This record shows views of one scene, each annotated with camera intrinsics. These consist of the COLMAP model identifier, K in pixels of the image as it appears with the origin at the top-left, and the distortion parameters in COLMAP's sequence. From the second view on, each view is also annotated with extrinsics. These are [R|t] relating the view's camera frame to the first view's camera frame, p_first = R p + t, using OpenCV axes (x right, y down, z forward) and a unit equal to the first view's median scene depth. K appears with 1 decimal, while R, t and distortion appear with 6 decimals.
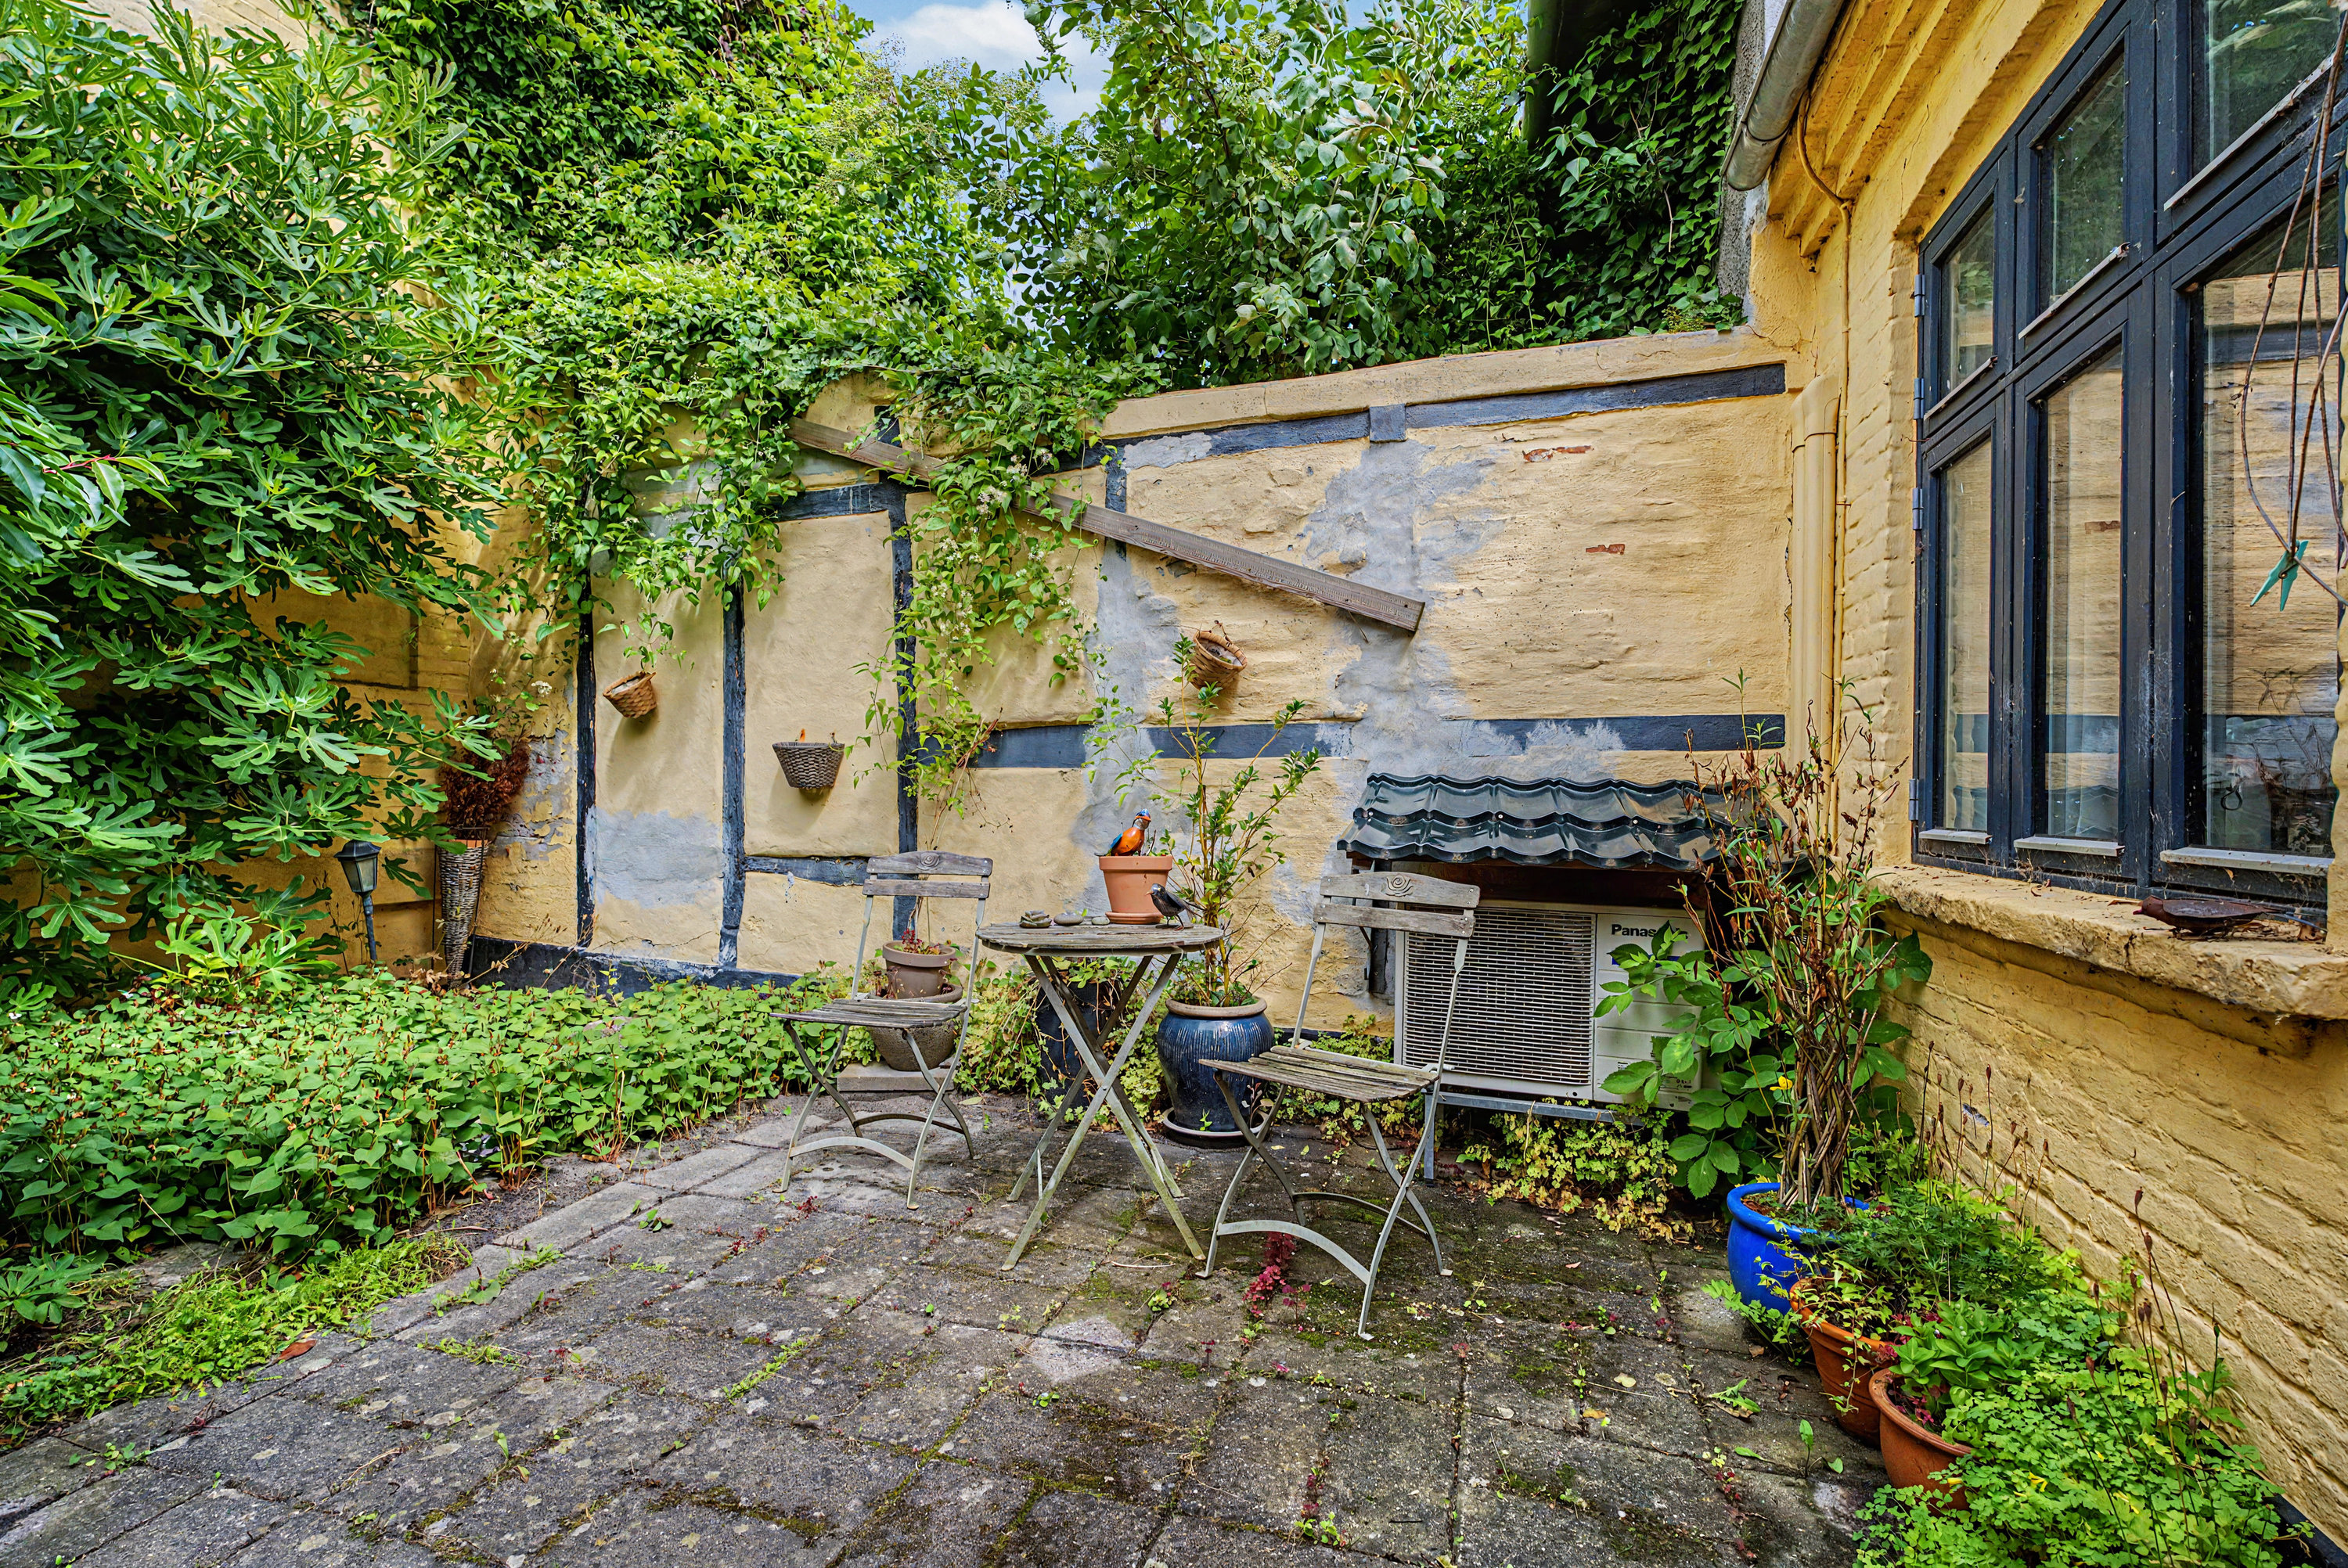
lens RADIAL K [[1054.9, 0, 1147.8], [0, 1054.9, 790.8], [0, 0, 1]] dist [-0.009962, 0.000185]
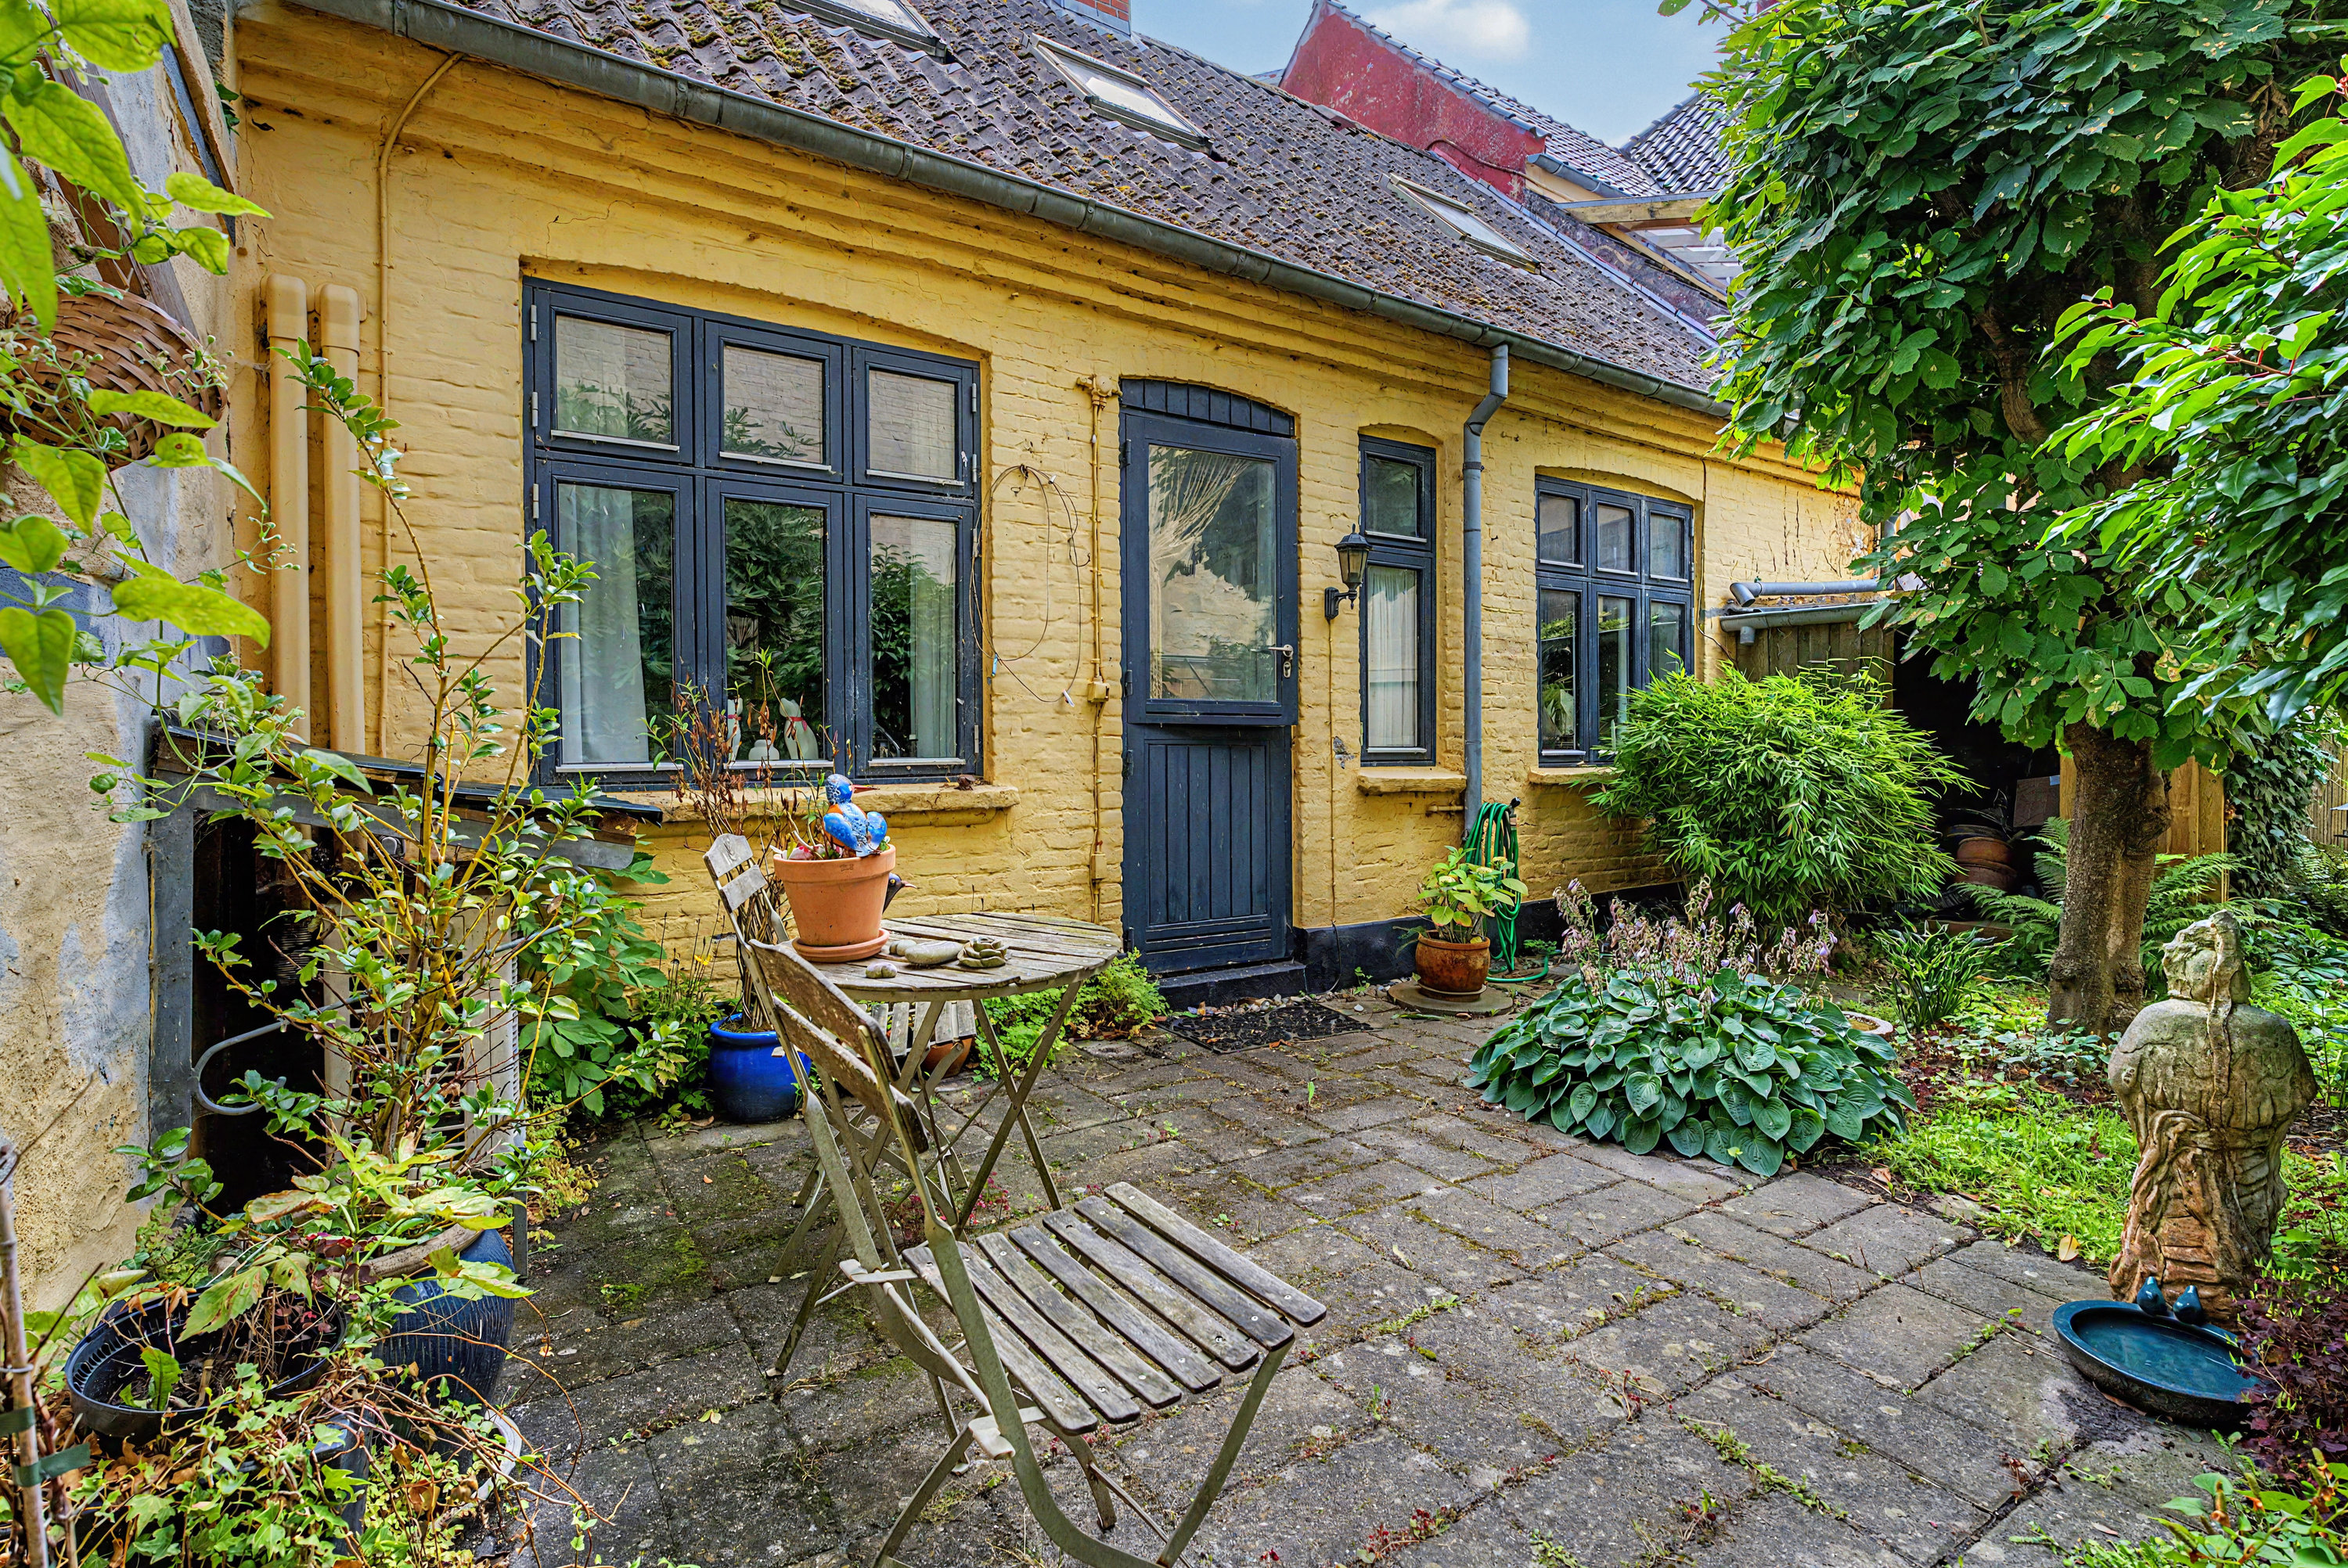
lens RADIAL K [[1154.9, 0, 1185.1], [0, 1154.9, 759.0], [0, 0, 1]] dist [-0.001624, -0.000707]
pose [[-0.793506, -0.026597, 0.607982, -0.524009], [-0.007008, 0.999378, 0.034571, -0.017612], [-0.608523, 0.023172, -0.793198, 1.243596]]
